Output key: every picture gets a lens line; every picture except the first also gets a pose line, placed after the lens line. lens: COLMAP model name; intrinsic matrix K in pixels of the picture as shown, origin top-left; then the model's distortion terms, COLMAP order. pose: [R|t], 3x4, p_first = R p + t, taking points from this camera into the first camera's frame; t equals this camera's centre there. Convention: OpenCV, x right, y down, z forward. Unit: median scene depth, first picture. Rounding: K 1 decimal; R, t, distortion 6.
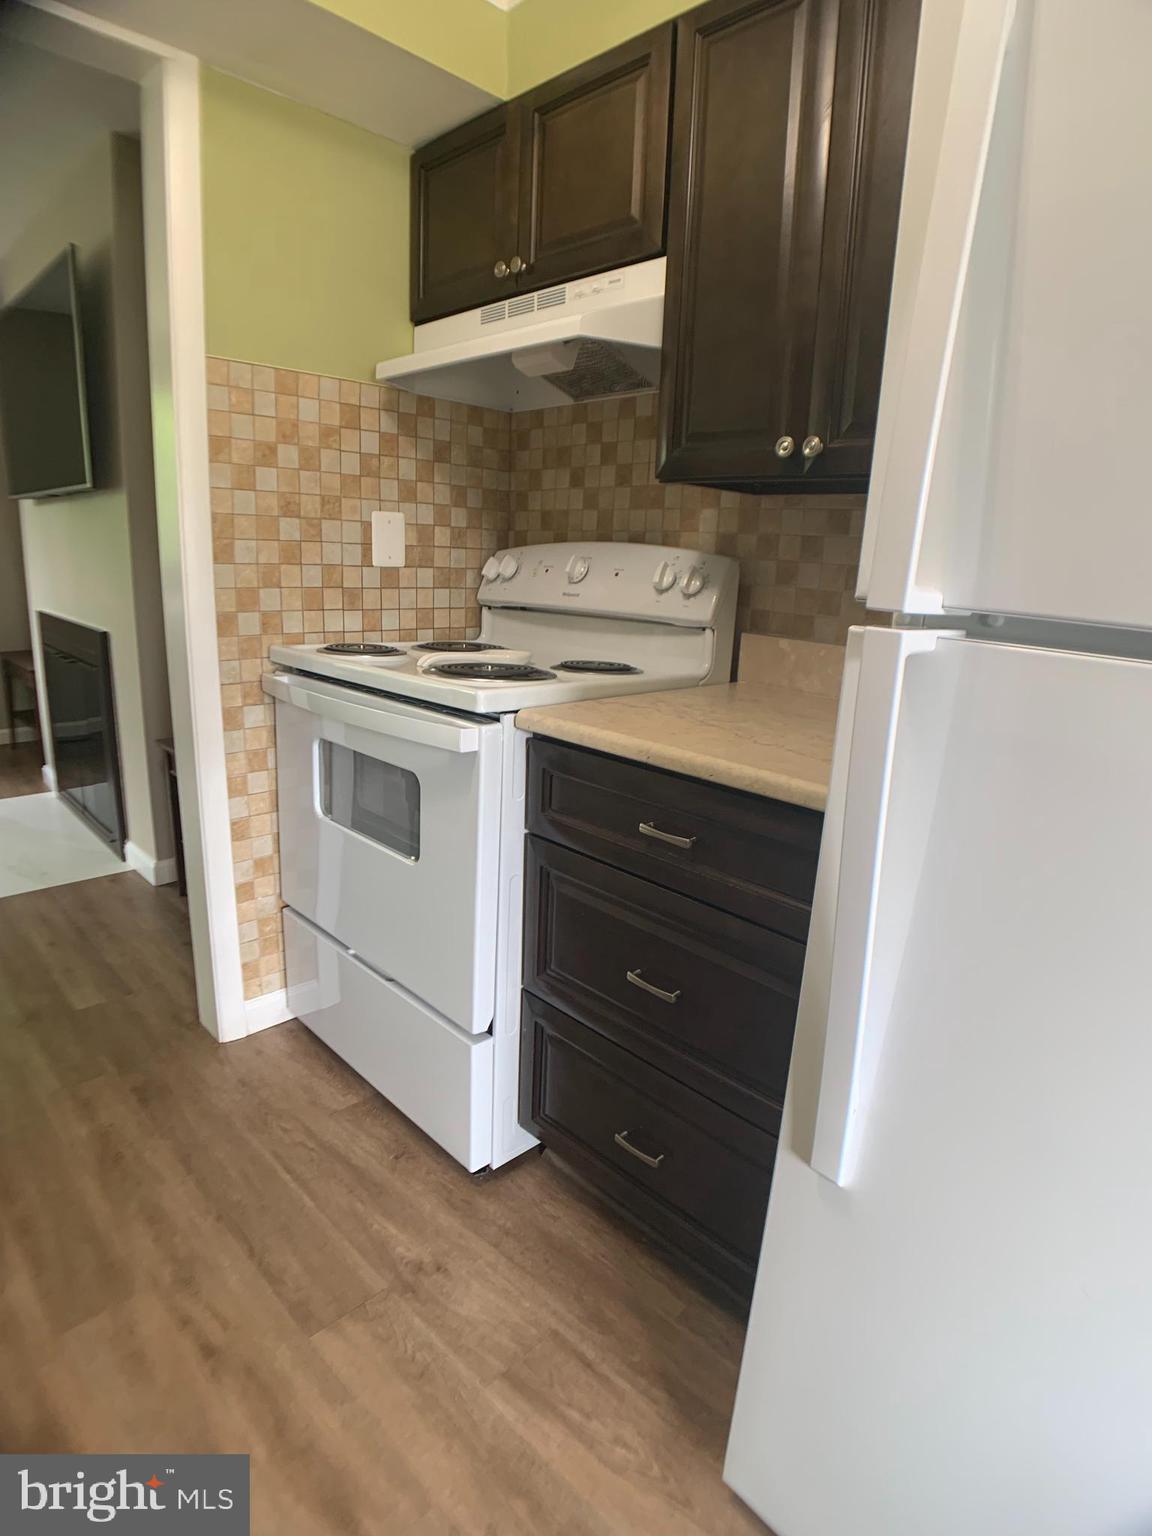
lens RADIAL K [[814.0, 0, 574.6], [0, 814.0, 750.4], [0, 0, 1]] dist [-0.064805, -0.002735]
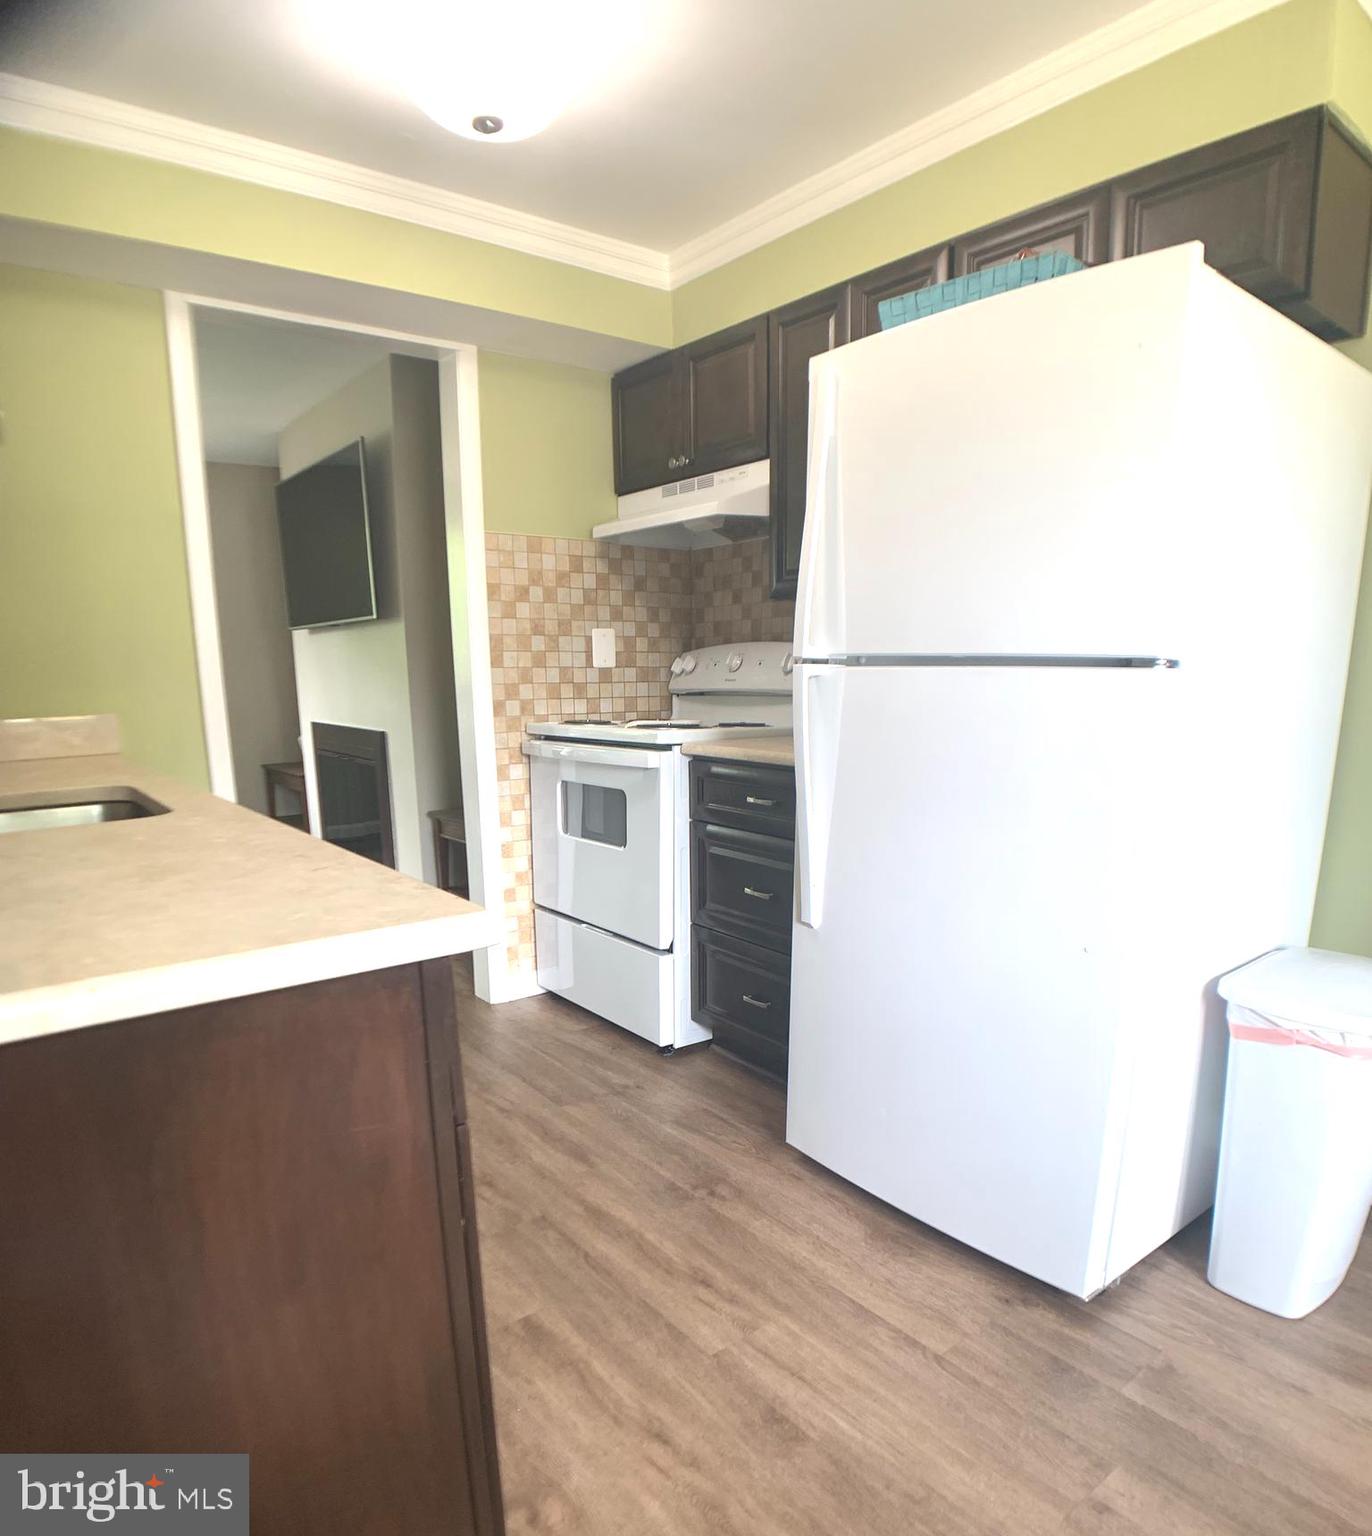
lens RADIAL K [[984.6, 0, 686.3], [0, 984.6, 885.1], [0, 0, 1]] dist [-0.006183, -0.000742]
pose [[0.989585, -0.018468, -0.142763, 0.161252], [0.015350, 0.999620, -0.022912, 0.208846], [0.143132, 0.020482, 0.989492, -0.723490]]
